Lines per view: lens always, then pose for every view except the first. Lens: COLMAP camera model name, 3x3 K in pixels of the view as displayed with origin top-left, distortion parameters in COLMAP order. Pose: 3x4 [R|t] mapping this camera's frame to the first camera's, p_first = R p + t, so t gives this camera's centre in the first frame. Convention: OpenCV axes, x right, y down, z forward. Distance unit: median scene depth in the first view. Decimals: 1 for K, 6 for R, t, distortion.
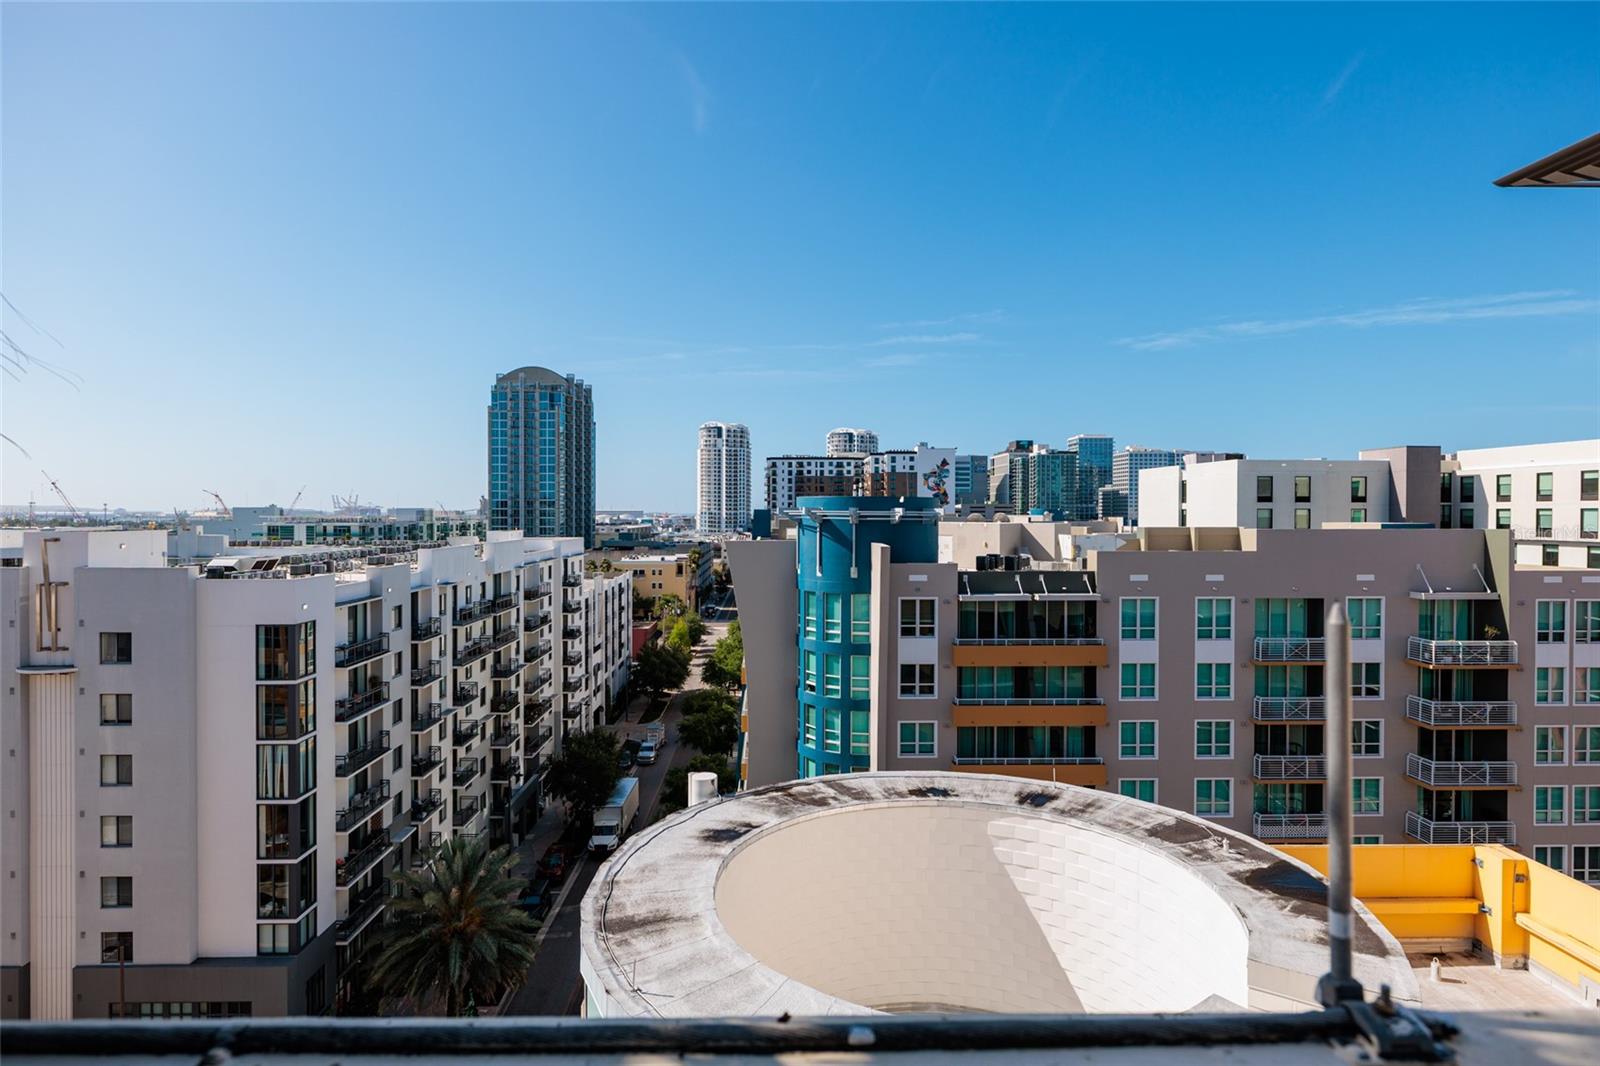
lens RADIAL K [[874.0, 0, 796.6], [0, 874.0, 523.3], [0, 0, 1]] dist [0.002847, 0.000077]
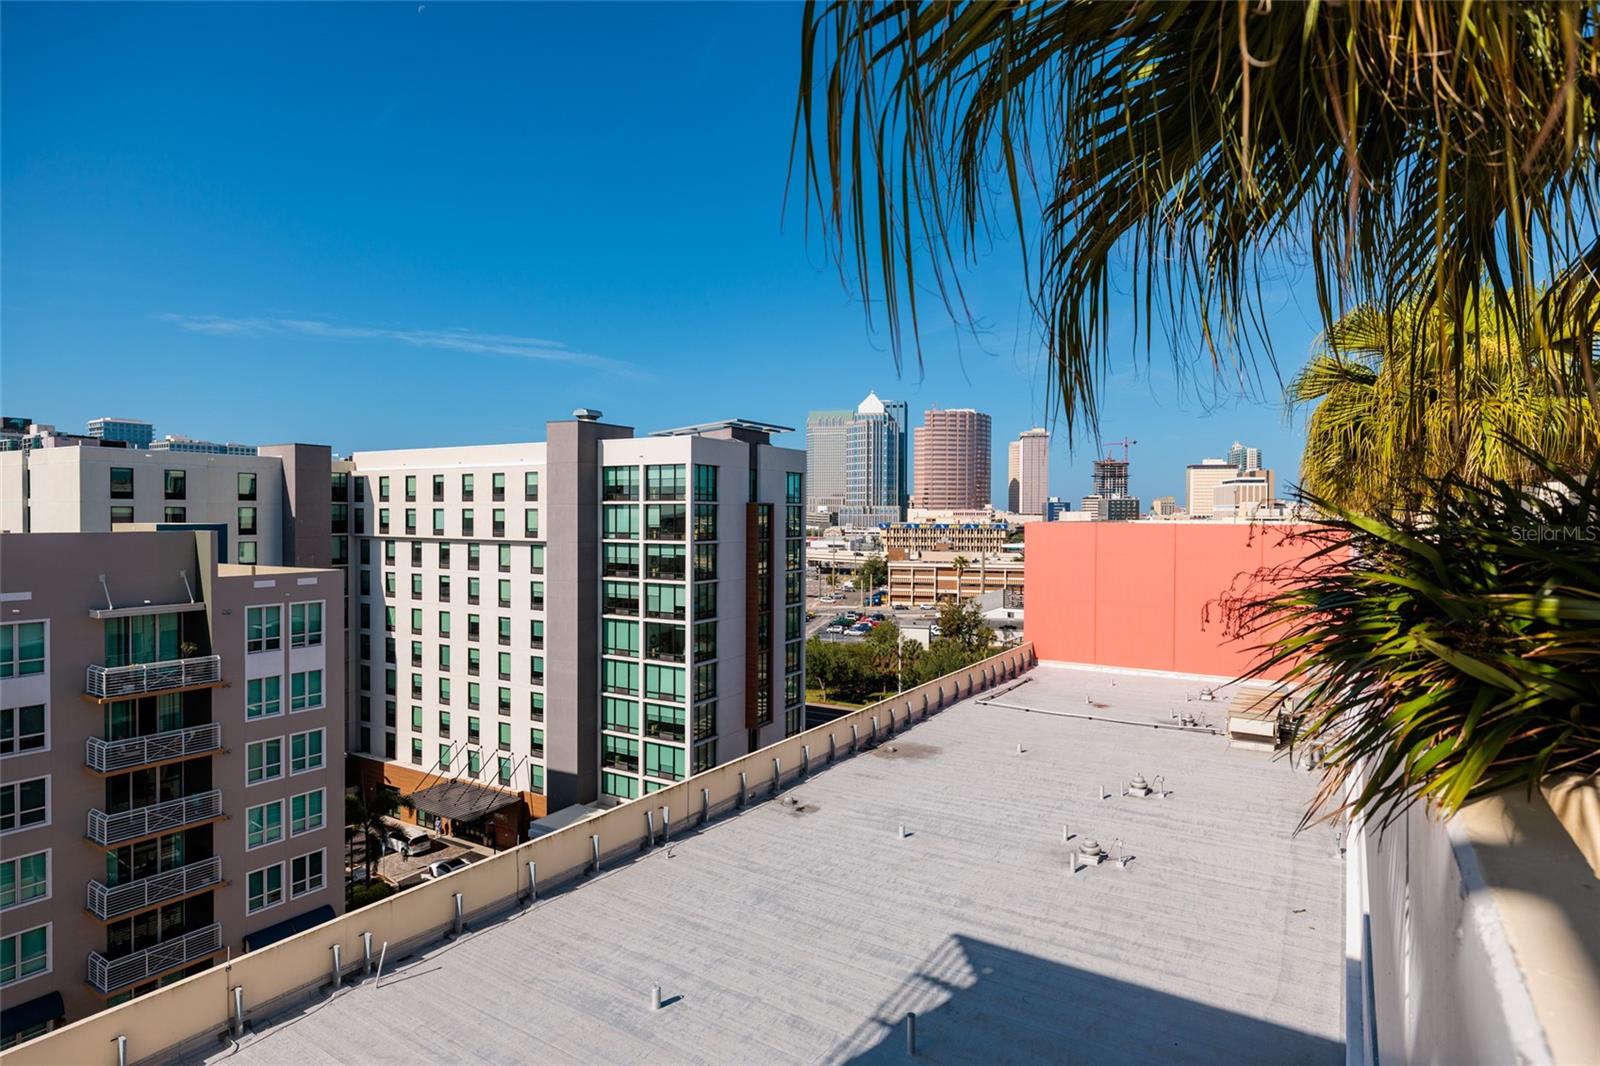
lens RADIAL K [[874.0, 0, 798.4], [0, 874.0, 530.2], [0, 0, 1]] dist [0.002847, 0.000077]
pose [[0.546444, -0.014149, 0.837376, 0.220047], [0.007003, 0.999900, 0.012326, -0.000194], [-0.837466, -0.000871, 0.546489, 0.007254]]
